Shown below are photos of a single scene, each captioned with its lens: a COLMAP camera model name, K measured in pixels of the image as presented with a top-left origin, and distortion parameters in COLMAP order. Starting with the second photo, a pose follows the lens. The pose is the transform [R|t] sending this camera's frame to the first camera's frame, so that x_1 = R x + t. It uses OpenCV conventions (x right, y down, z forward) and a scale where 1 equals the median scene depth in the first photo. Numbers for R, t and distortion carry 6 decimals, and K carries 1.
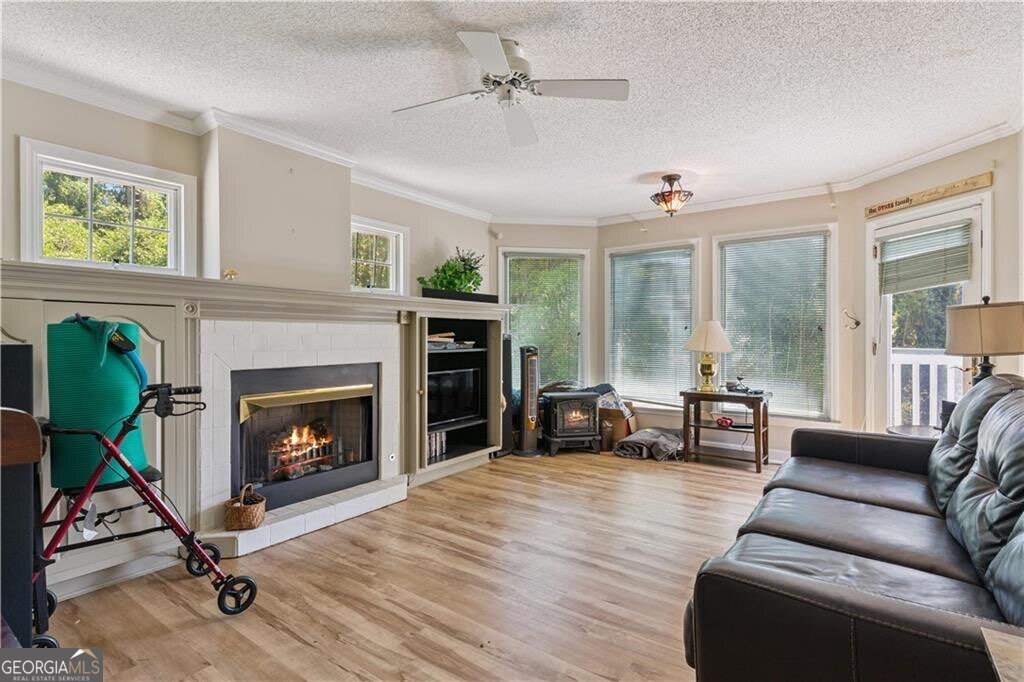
lens RADIAL K [[488.1, 0, 516.0], [0, 488.1, 338.8], [0, 0, 1]] dist [0.001514, -0.000140]
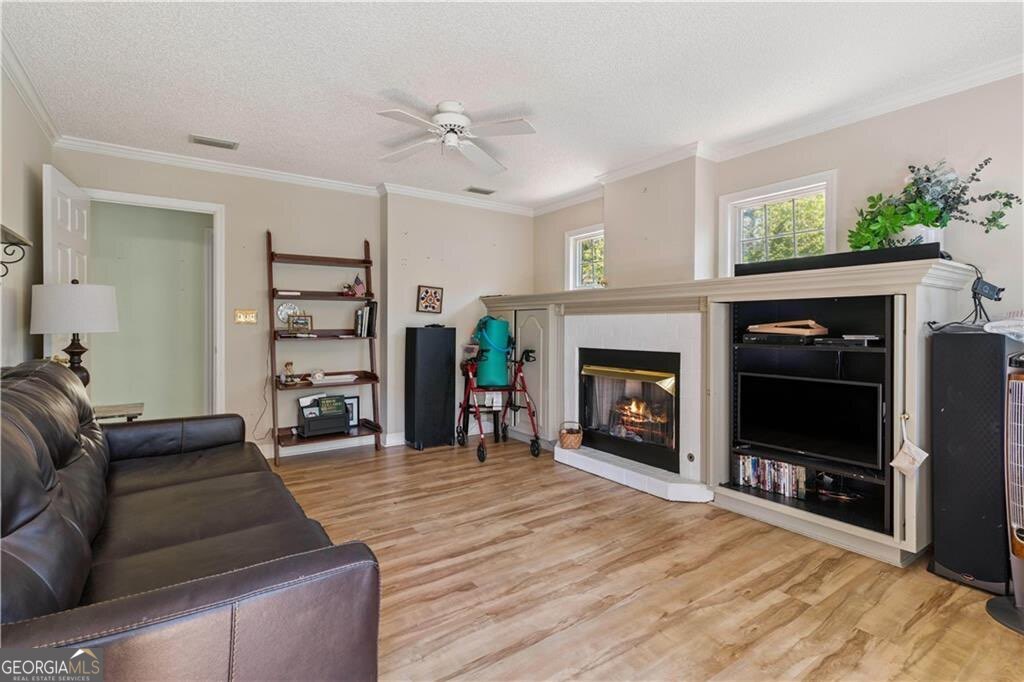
lens RADIAL K [[488.1, 0, 513.5], [0, 488.1, 331.1], [0, 0, 1]] dist [0.001514, -0.000140]
pose [[-0.313769, 0.010248, -0.949444, 0.820928], [-0.007531, 0.999883, 0.013282, -0.006023], [0.949469, 0.011318, -0.313655, 1.102673]]
